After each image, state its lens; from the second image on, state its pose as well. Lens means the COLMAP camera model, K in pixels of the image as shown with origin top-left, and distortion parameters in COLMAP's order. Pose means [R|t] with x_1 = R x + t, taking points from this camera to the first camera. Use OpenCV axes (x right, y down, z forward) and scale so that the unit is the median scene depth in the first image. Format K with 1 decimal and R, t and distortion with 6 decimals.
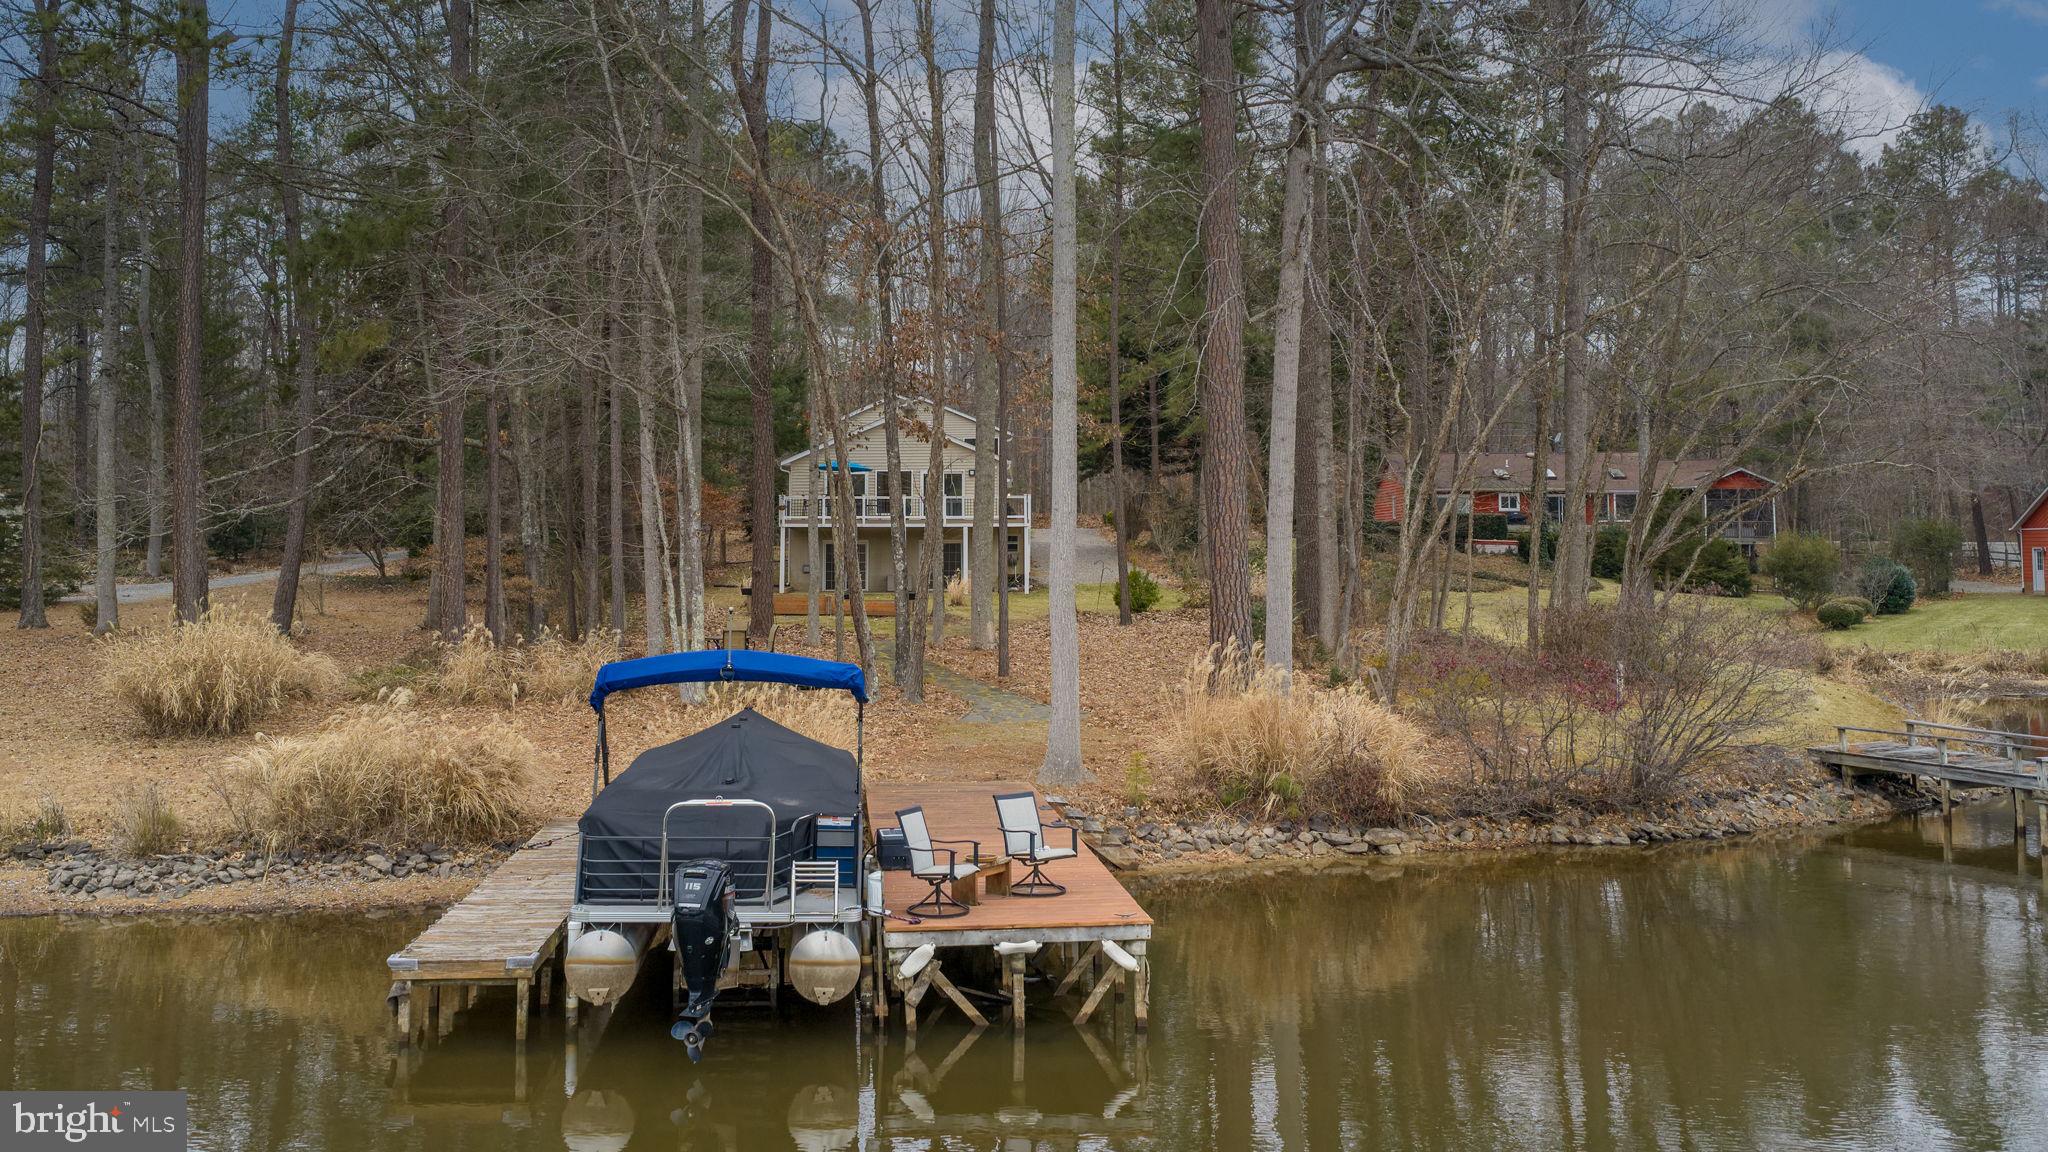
lens RADIAL K [[1697.4, 0, 1024.0], [0, 1697.4, 576.0], [0, 0, 1]] dist [0.026698, -0.059514]
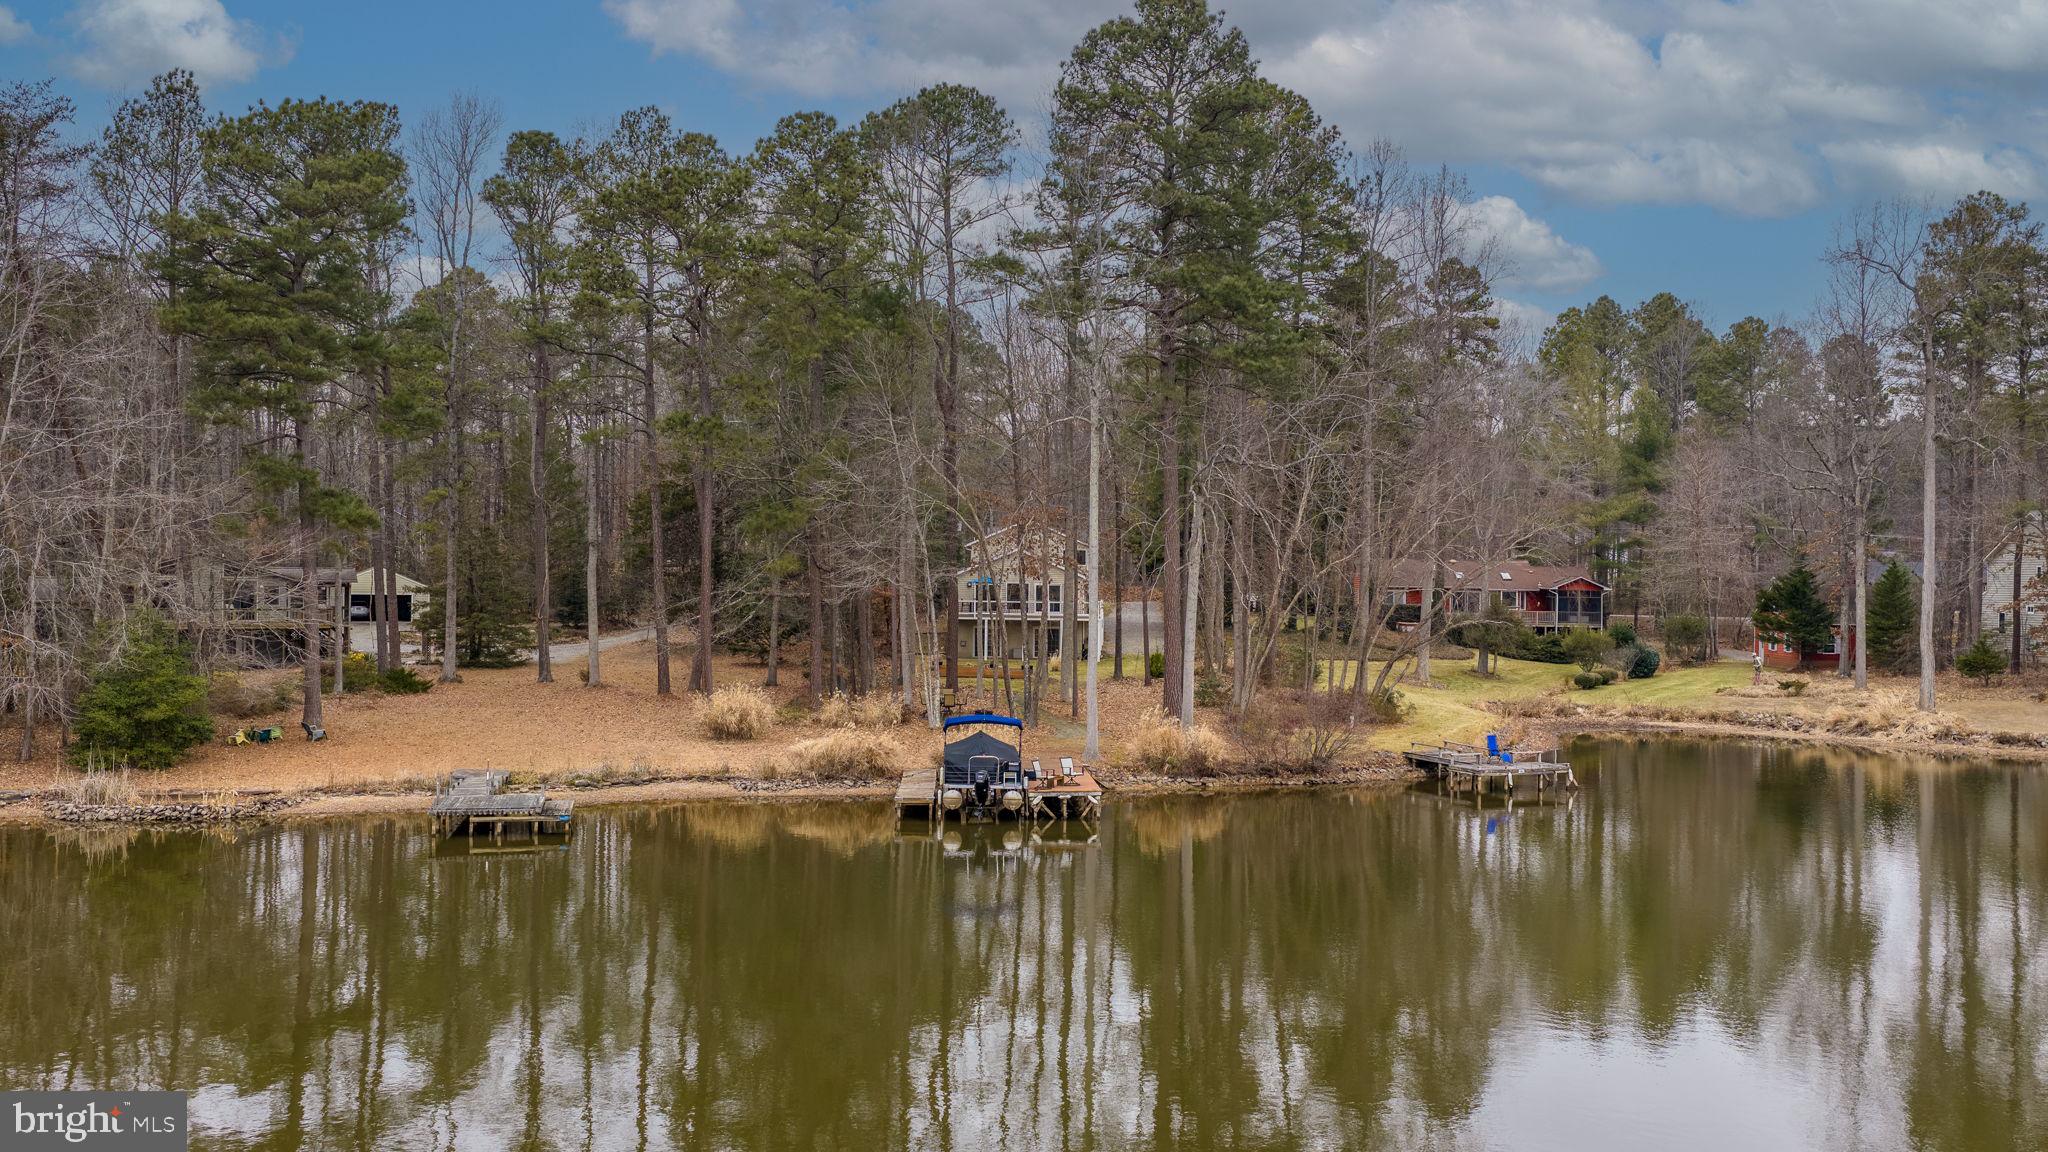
lens RADIAL K [[1697.4, 0, 1024.0], [0, 1697.4, 576.0], [0, 0, 1]] dist [0.026698, -0.059514]
pose [[0.997966, 0.004907, -0.063562, 0.089704], [-0.005704, 0.999907, -0.012364, -0.136859], [0.063495, 0.012702, 0.997901, -1.719611]]
